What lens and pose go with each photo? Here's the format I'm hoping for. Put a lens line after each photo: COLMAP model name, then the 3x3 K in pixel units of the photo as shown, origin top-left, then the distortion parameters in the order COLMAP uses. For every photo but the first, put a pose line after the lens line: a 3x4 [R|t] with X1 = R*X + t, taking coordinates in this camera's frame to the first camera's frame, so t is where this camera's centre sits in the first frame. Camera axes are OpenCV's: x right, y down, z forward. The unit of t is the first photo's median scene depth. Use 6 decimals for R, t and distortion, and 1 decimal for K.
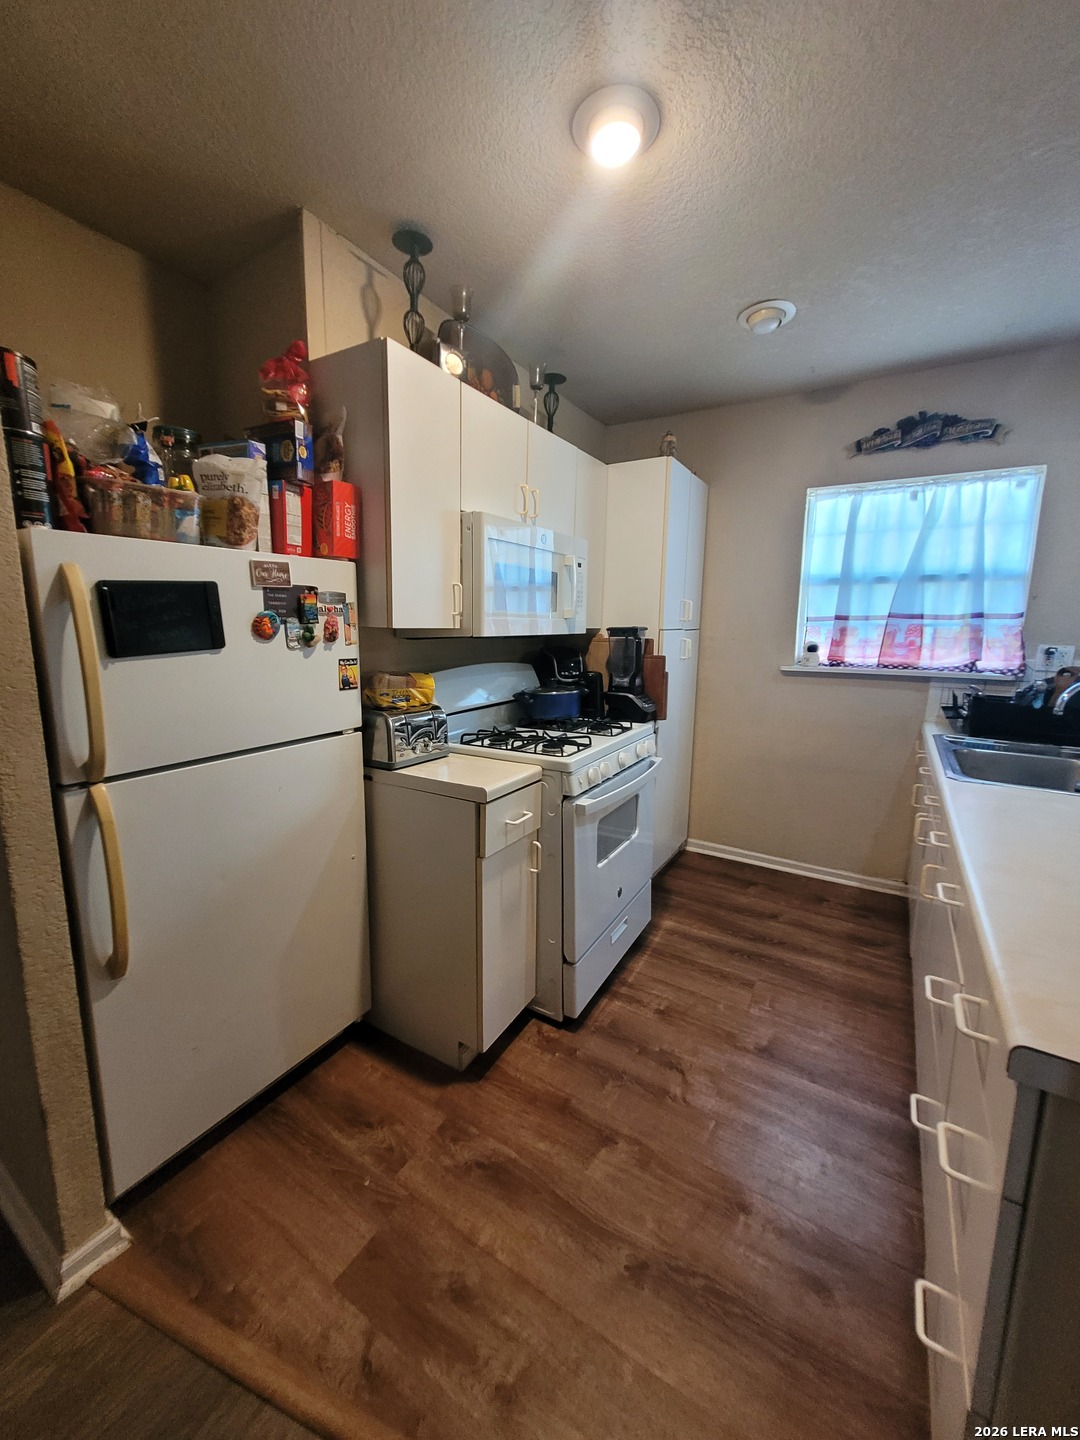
lens RADIAL K [[563.2, 0, 538.0], [0, 563.2, 713.2], [0, 0, 1]] dist [0.015301, -0.002084]
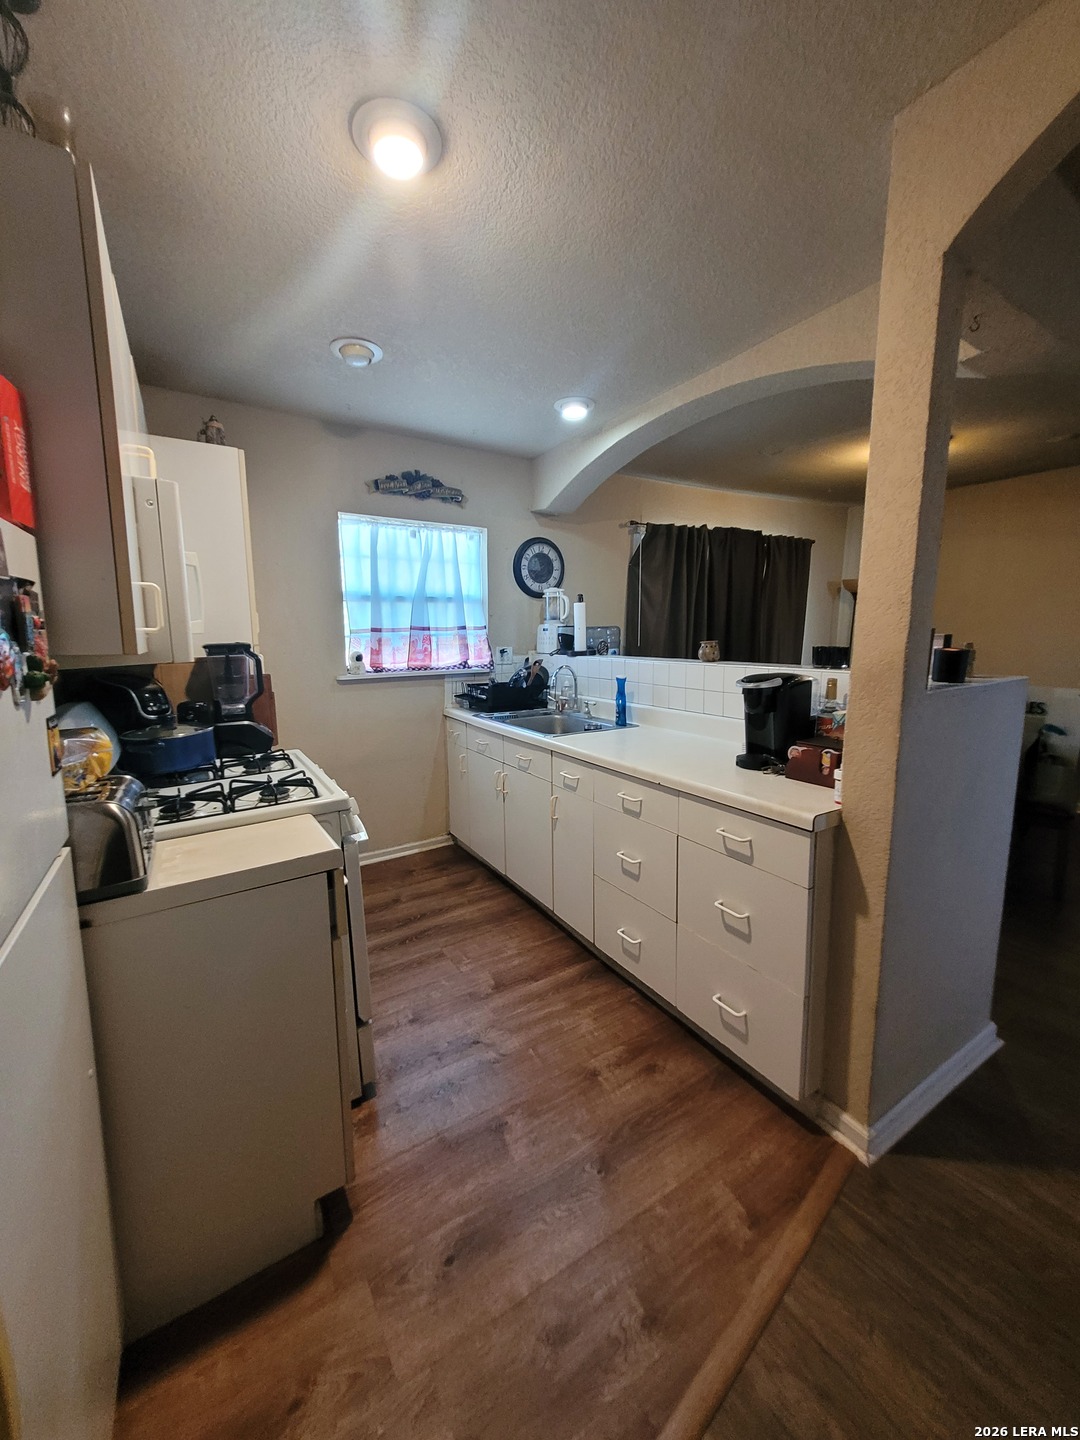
lens RADIAL K [[563.2, 0, 536.8], [0, 563.2, 712.3], [0, 0, 1]] dist [0.015301, -0.002084]
pose [[0.445907, -0.140435, 0.883994, -0.398650], [0.157846, 0.984475, 0.076777, -0.045259], [-0.881052, 0.105299, 0.461151, 0.223081]]
